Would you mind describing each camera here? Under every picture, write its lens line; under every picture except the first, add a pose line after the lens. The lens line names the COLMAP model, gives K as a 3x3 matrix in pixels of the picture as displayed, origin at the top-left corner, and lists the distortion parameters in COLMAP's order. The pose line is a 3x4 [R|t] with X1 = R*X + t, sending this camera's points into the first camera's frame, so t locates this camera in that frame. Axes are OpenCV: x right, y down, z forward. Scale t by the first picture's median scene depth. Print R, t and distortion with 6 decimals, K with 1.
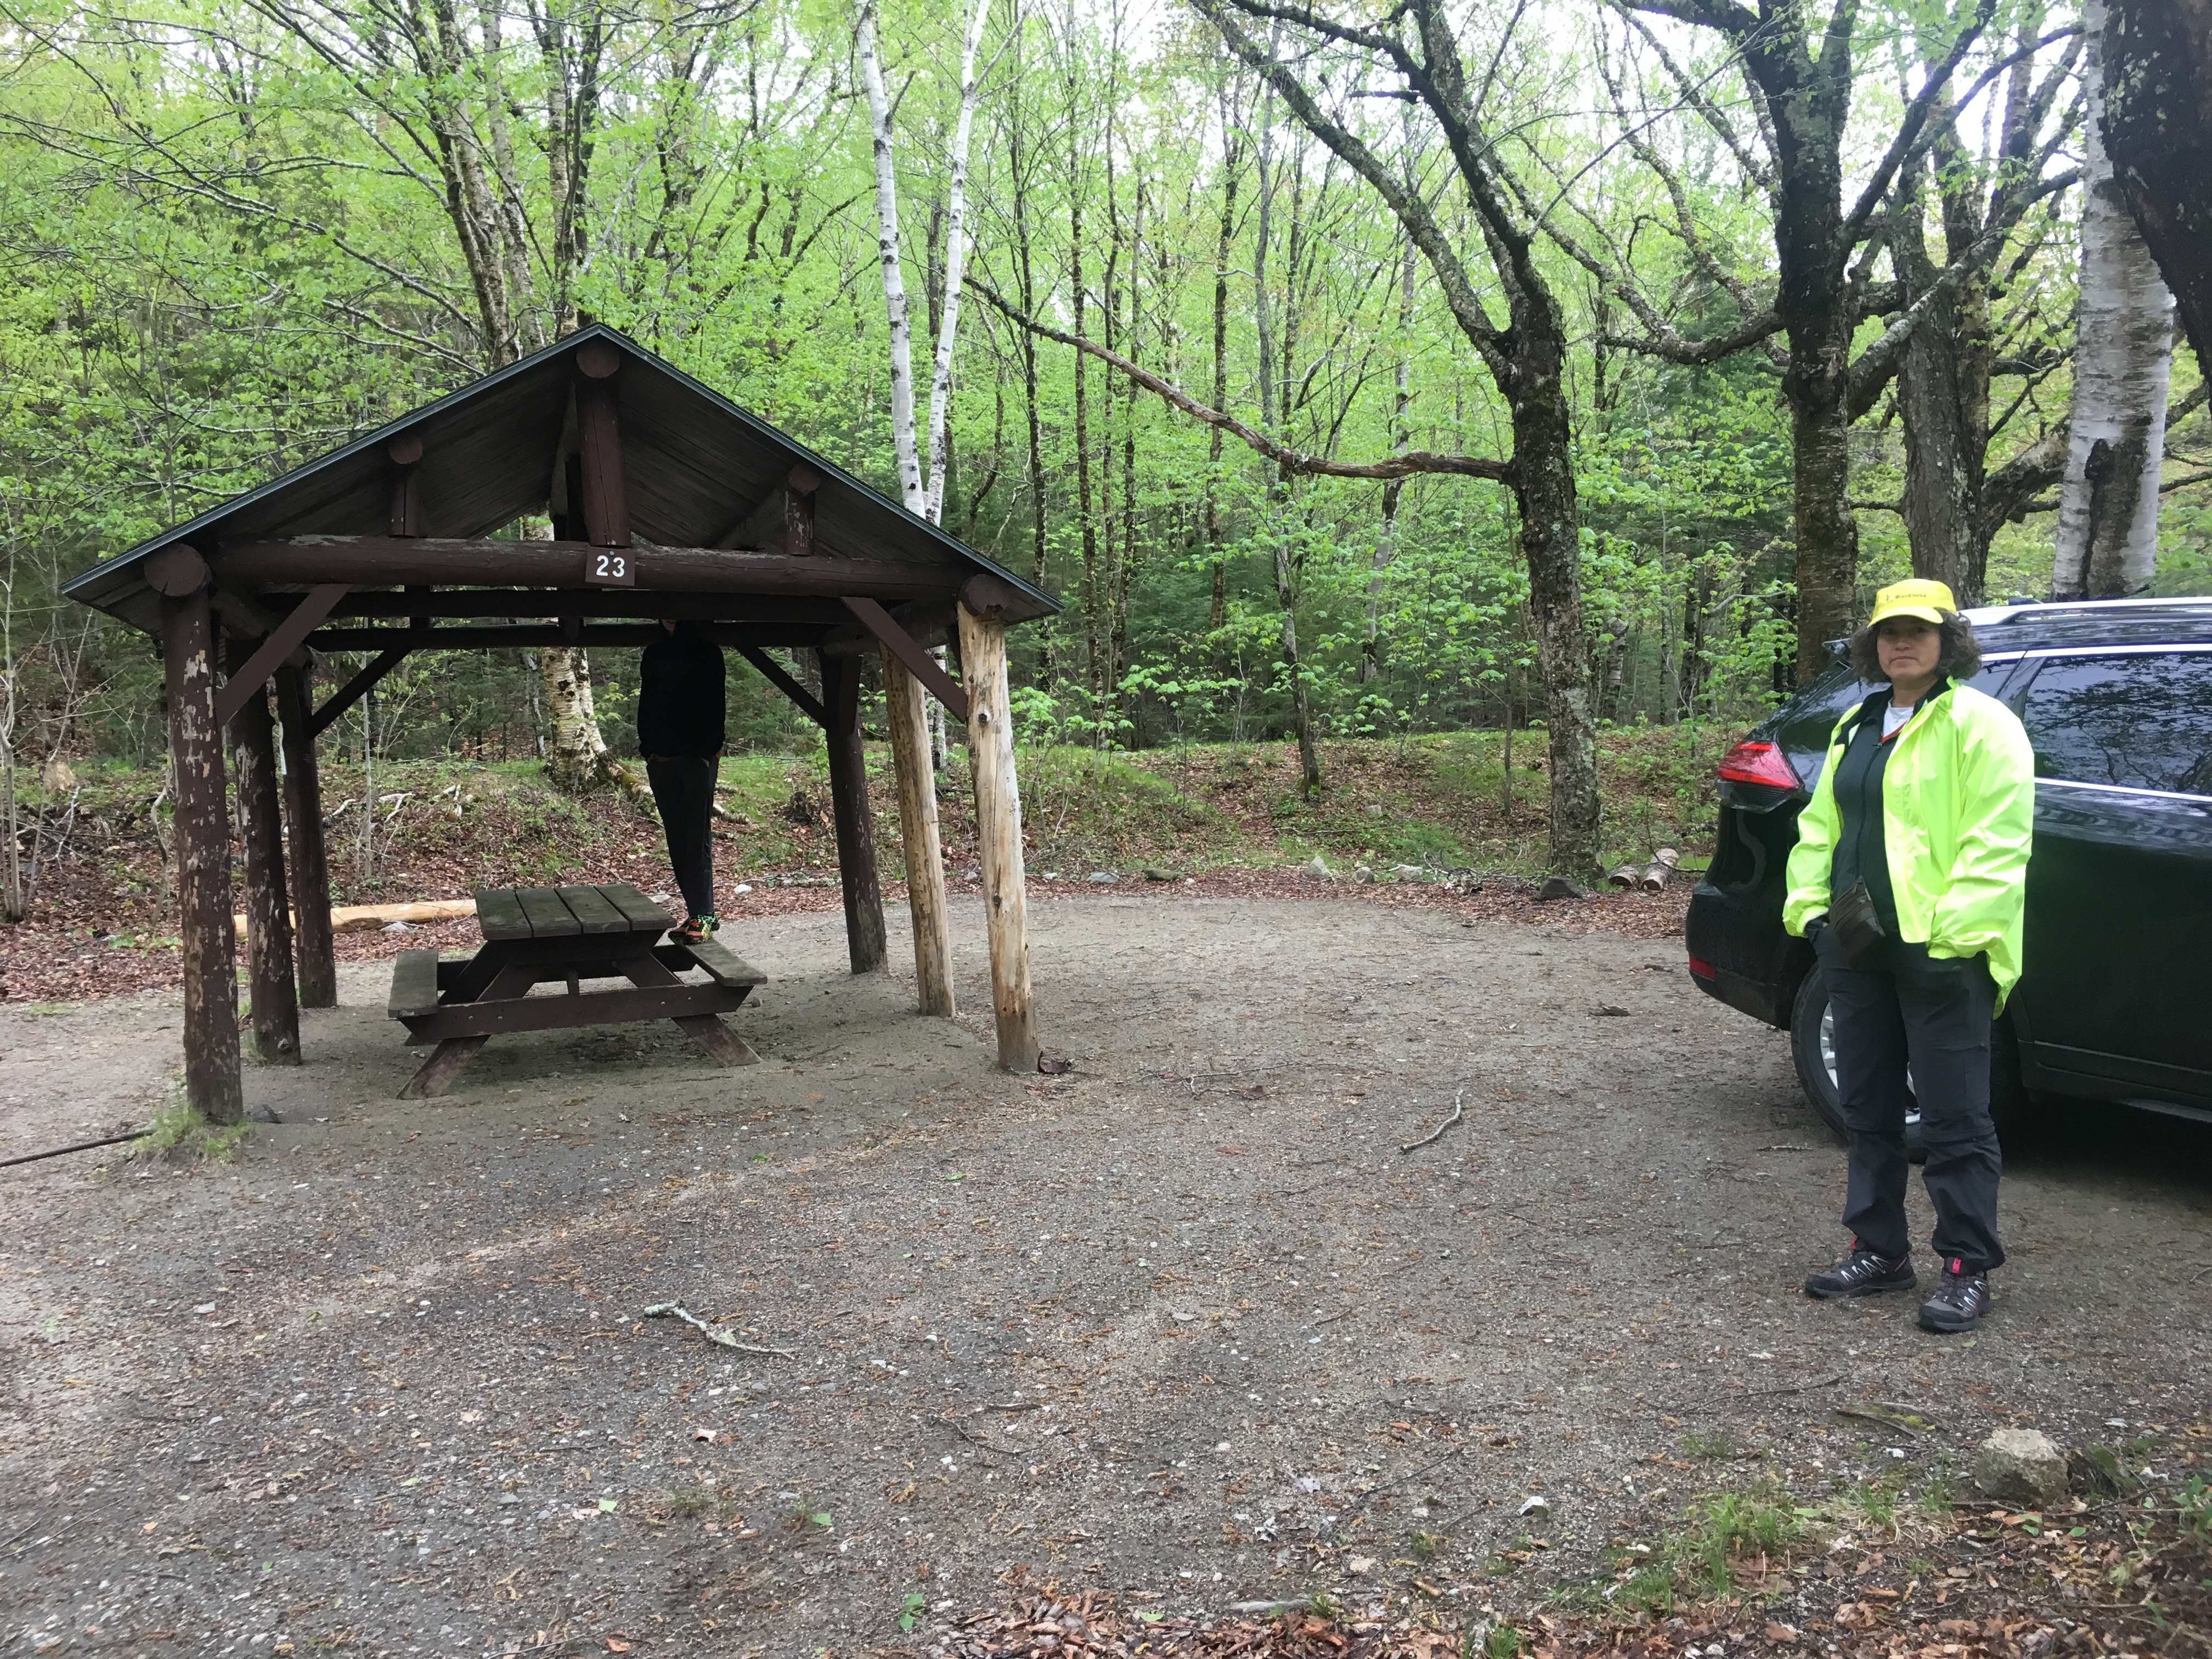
lens RADIAL K [[1870.5, 0, 1102.0], [0, 1870.5, 829.4], [0, 0, 1]] dist [0.005842, 0.000347]
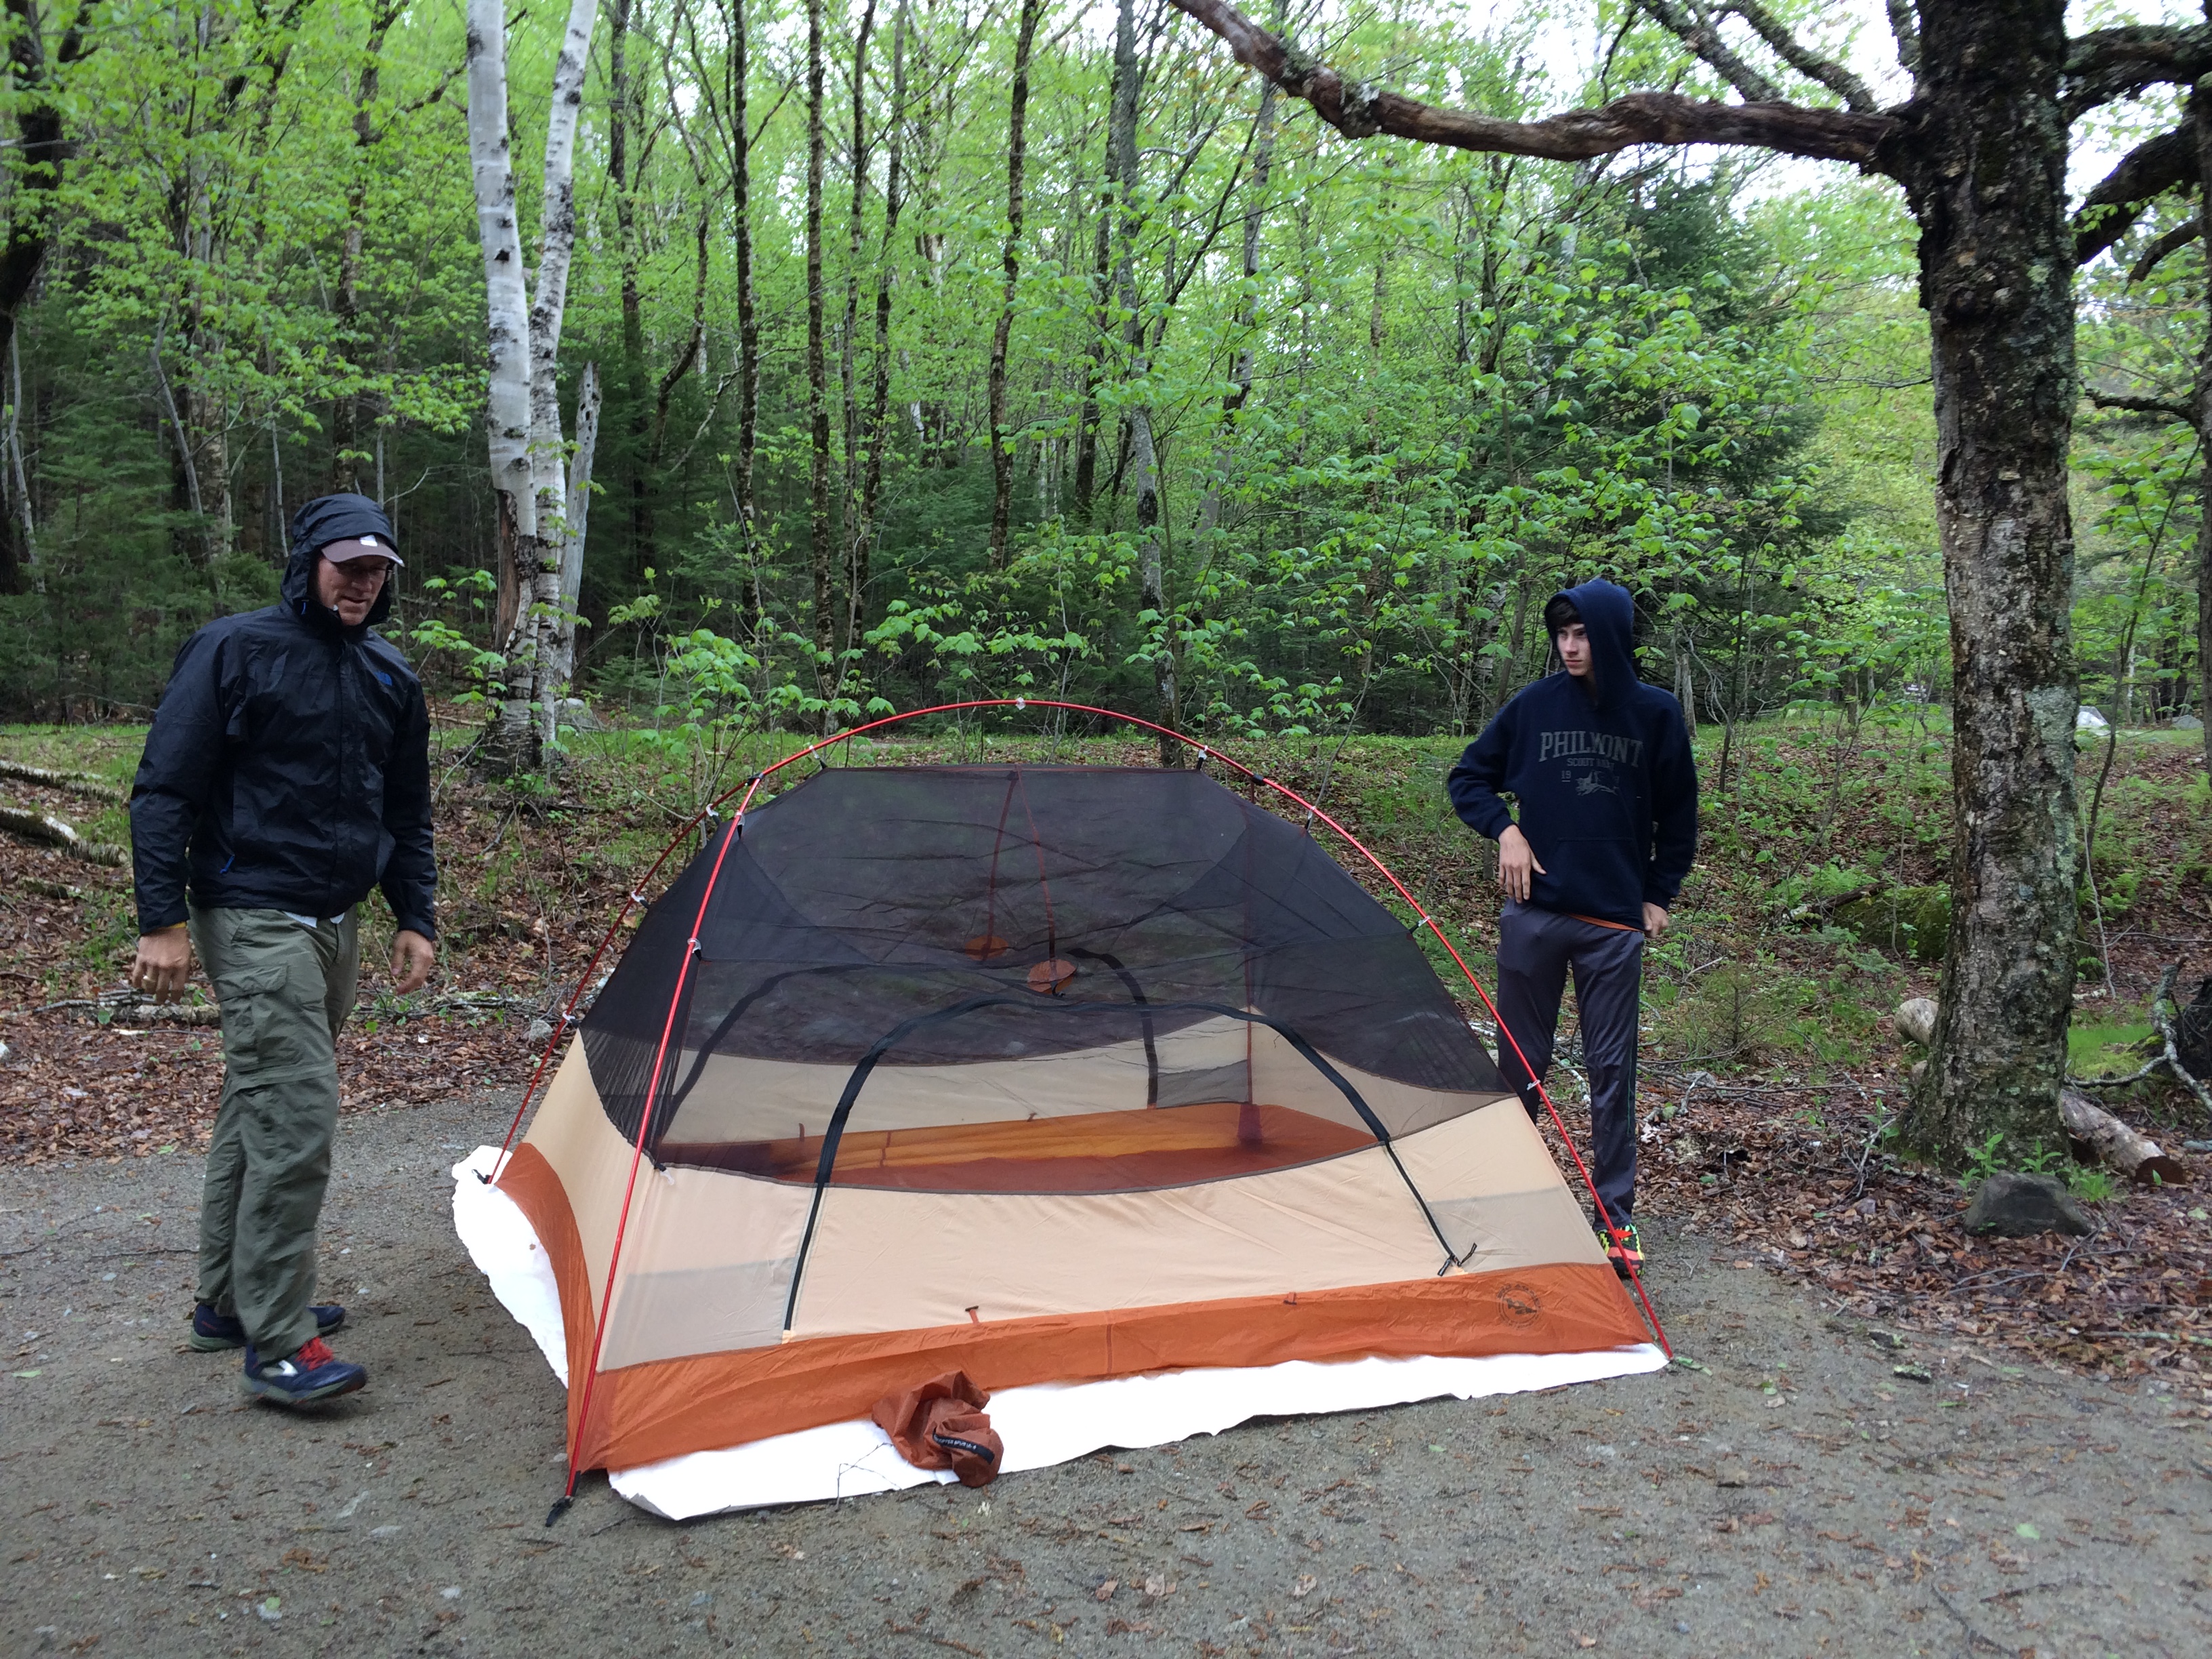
lens RADIAL K [[1848.7, 0, 1115.5], [0, 1848.7, 835.0], [0, 0, 1]] dist [0.019722, 0.004555]
pose [[0.986757, 0.035043, 0.158378, -0.003326], [-0.038301, 0.999112, 0.017566, -0.027886], [-0.157621, -0.023399, 0.987222, 0.411763]]
